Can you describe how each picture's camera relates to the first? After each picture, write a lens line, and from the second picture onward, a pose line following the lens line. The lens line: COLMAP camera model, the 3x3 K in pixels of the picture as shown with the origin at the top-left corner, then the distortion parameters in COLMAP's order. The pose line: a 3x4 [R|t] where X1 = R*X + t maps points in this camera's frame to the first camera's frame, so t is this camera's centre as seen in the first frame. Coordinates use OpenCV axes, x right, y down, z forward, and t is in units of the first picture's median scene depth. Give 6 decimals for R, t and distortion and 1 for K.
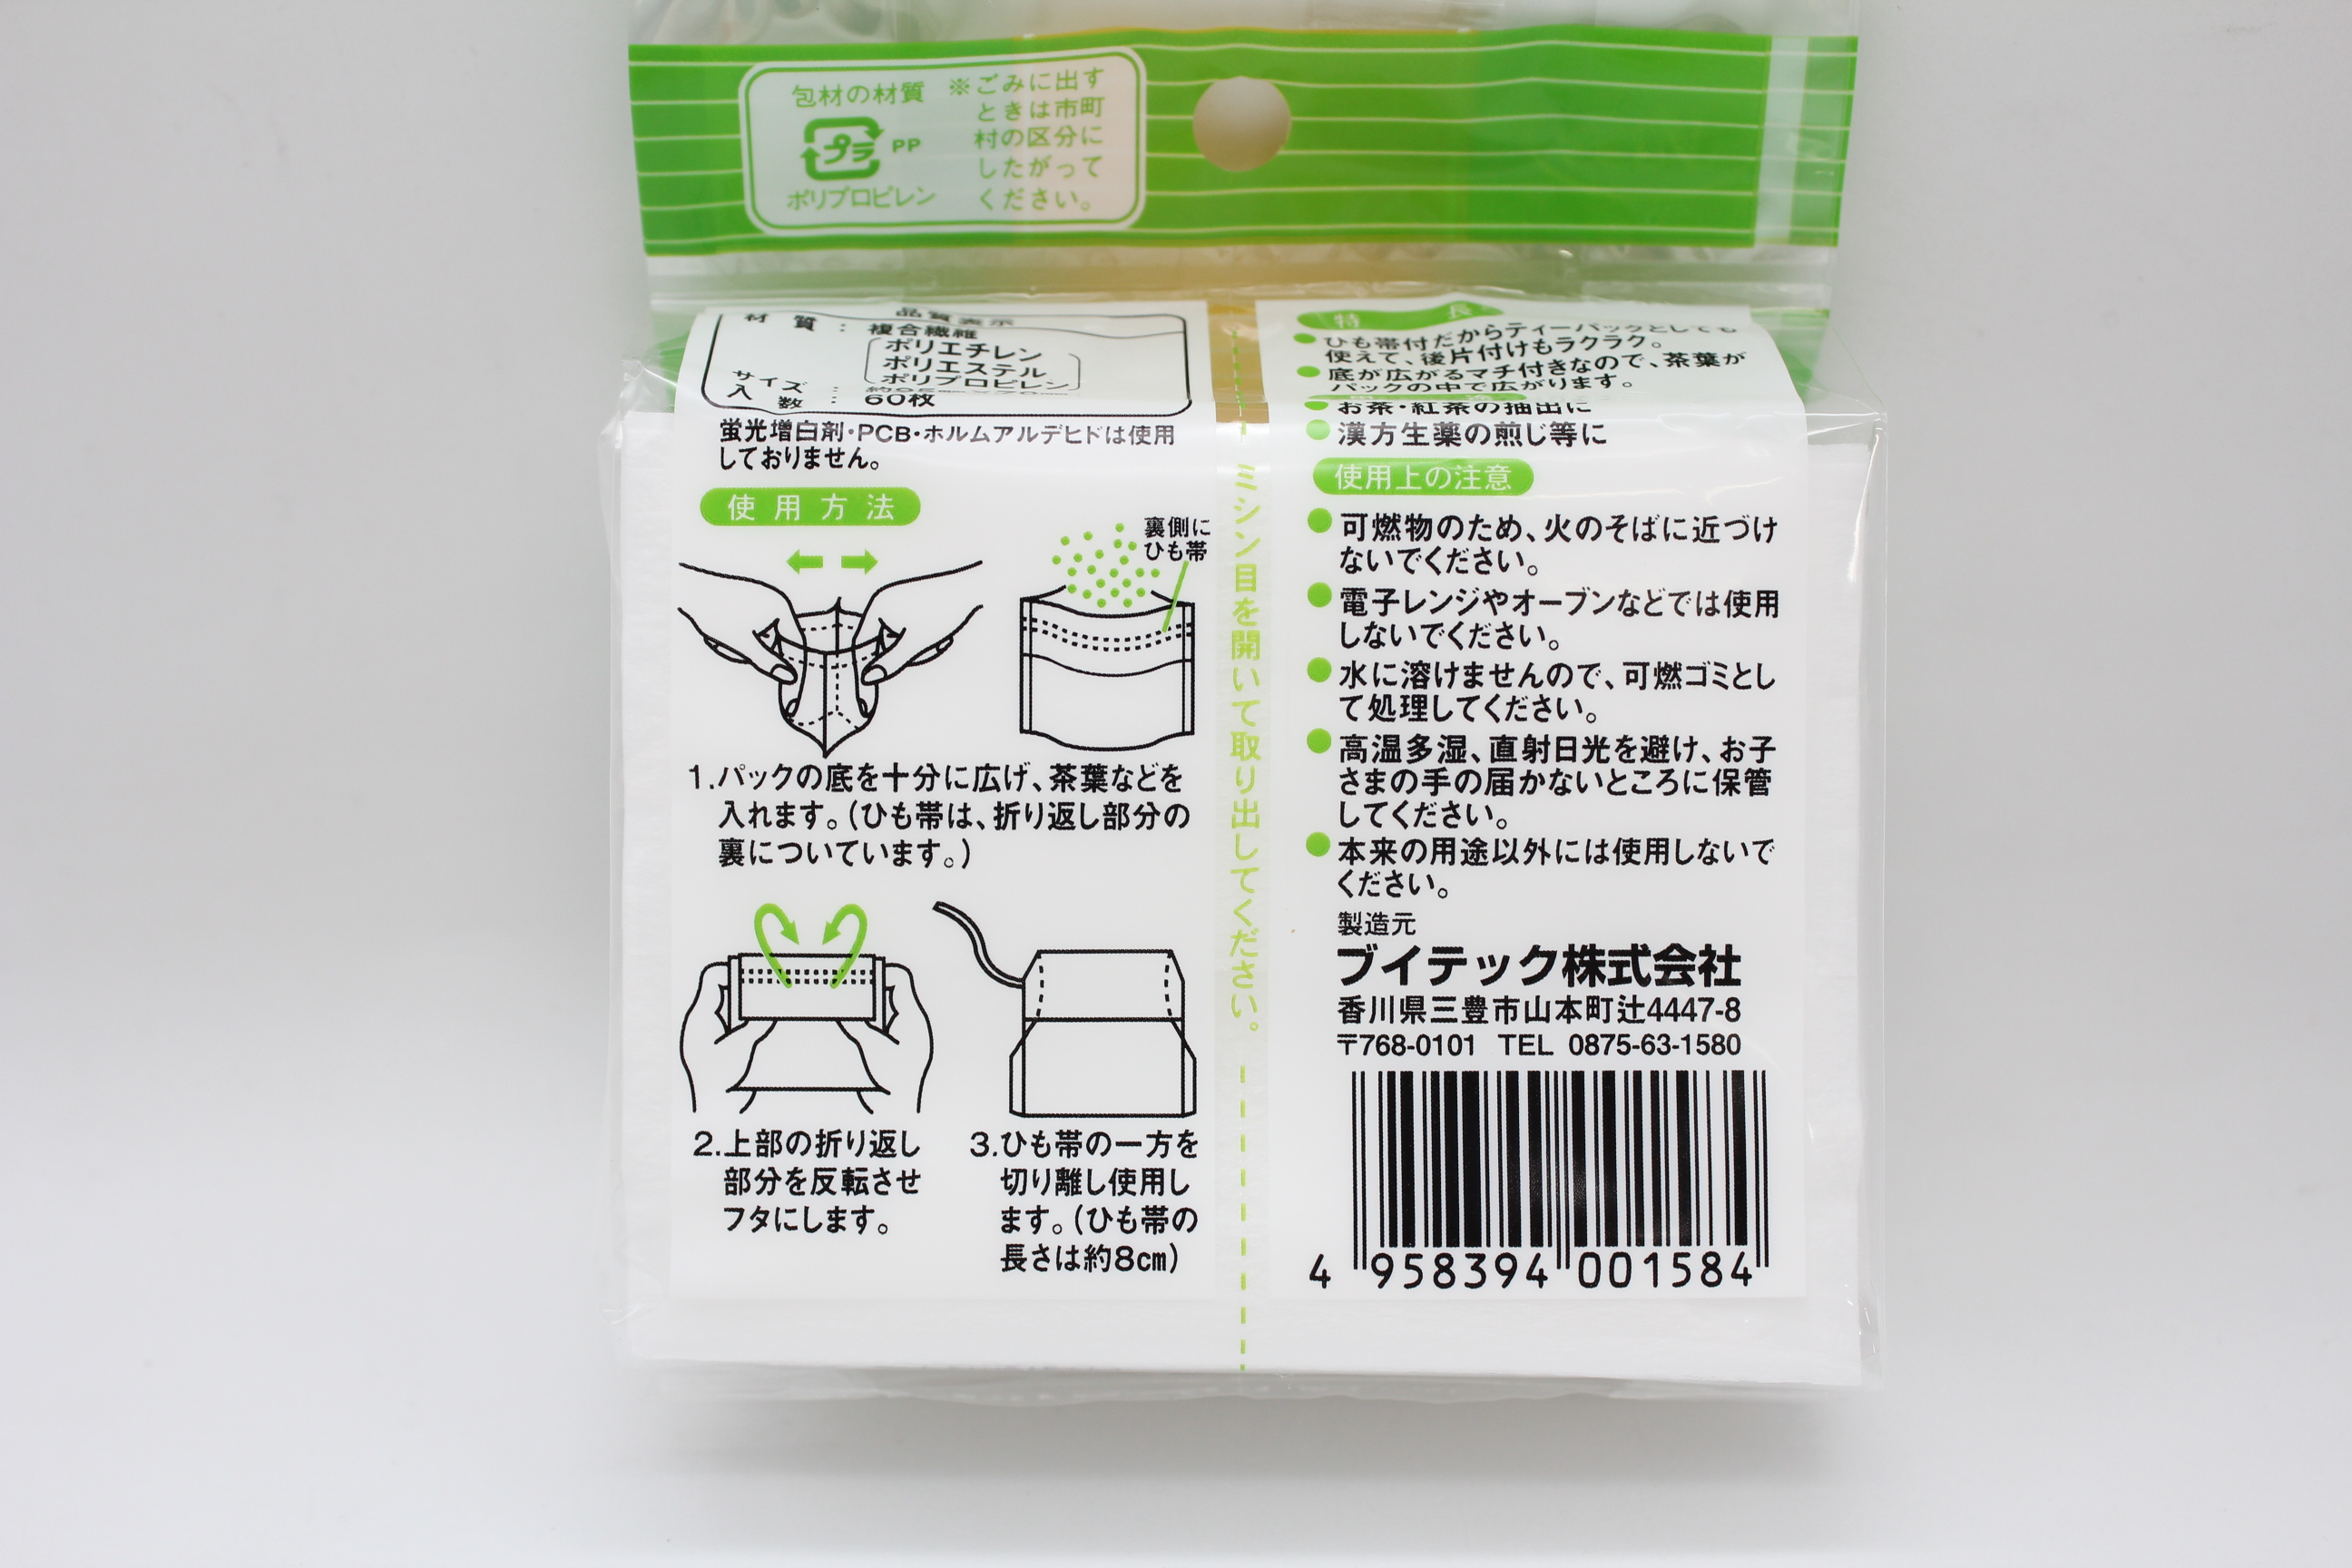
lens RADIAL K [[3077.8, 0, 1176.0], [0, 3077.8, 784.0], [0, 0, 1]] dist [-0.092838, 0.121533]
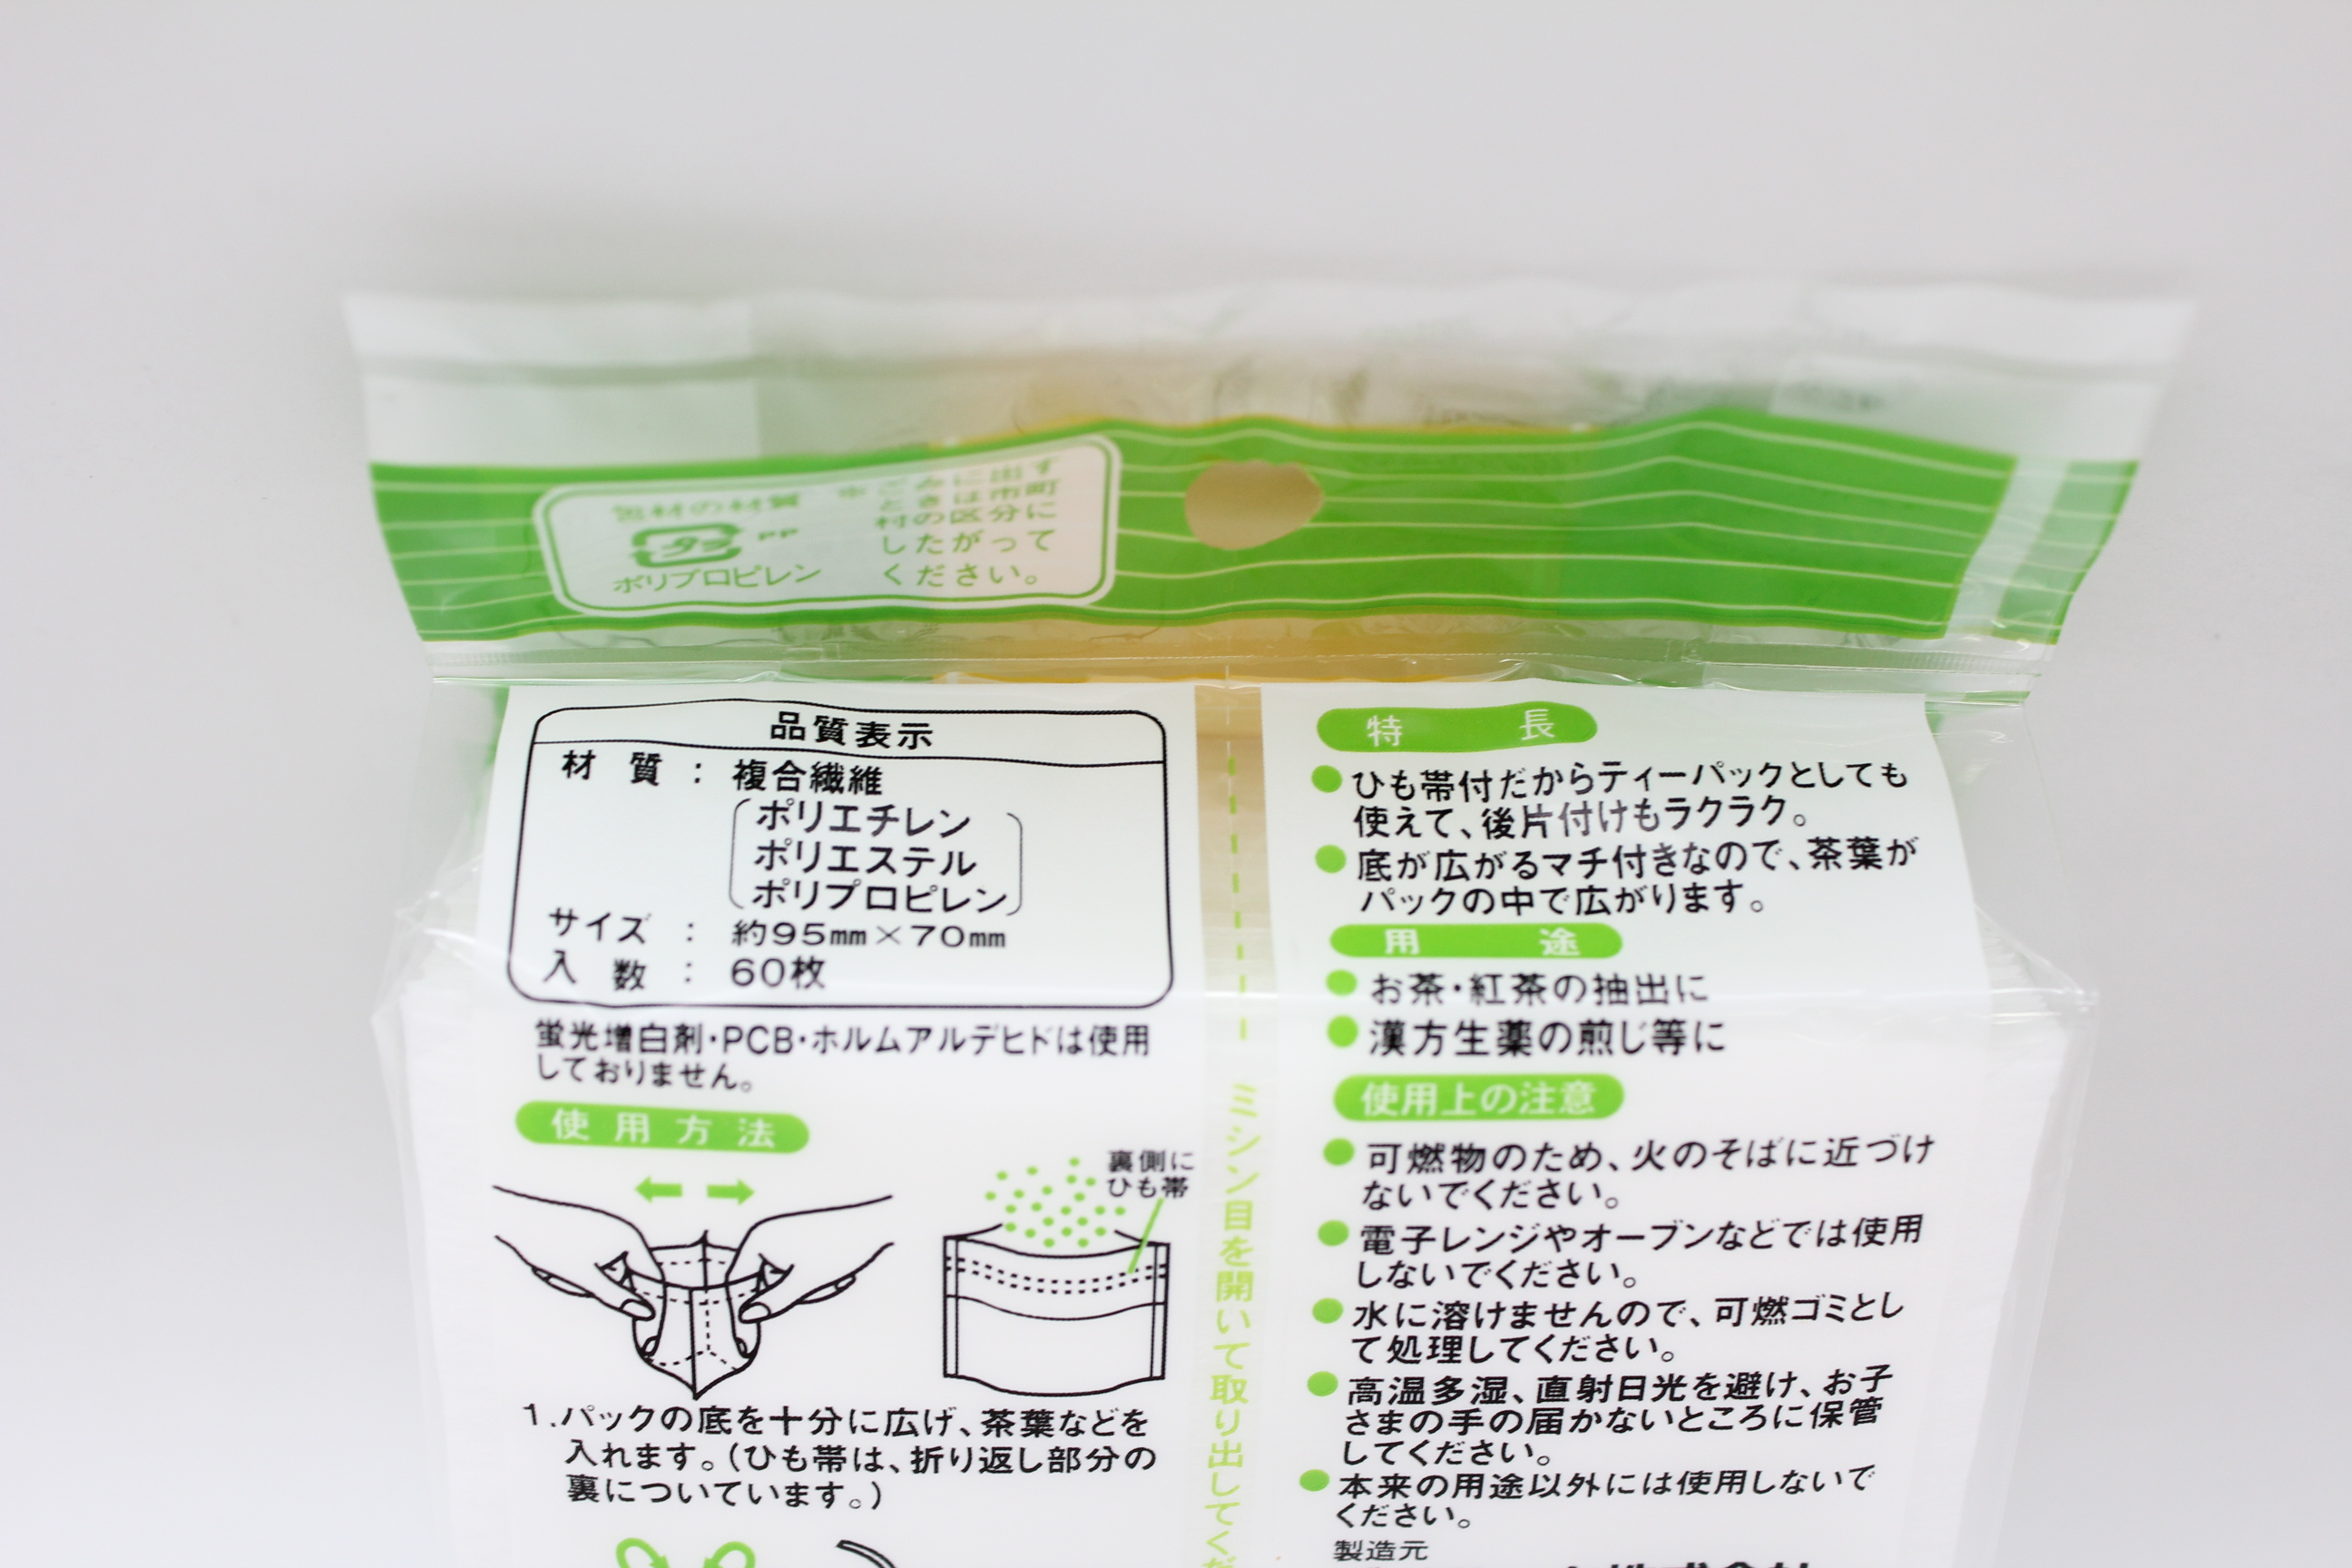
lens RADIAL K [[3077.8, 0, 1176.0], [0, 3077.8, 784.0], [0, 0, 1]] dist [-0.092838, 0.121533]
pose [[0.999282, 0.018028, 0.033322, -0.020101], [-0.030361, 0.907146, 0.419719, -0.482647], [-0.022661, -0.420429, 0.907042, 0.351435]]
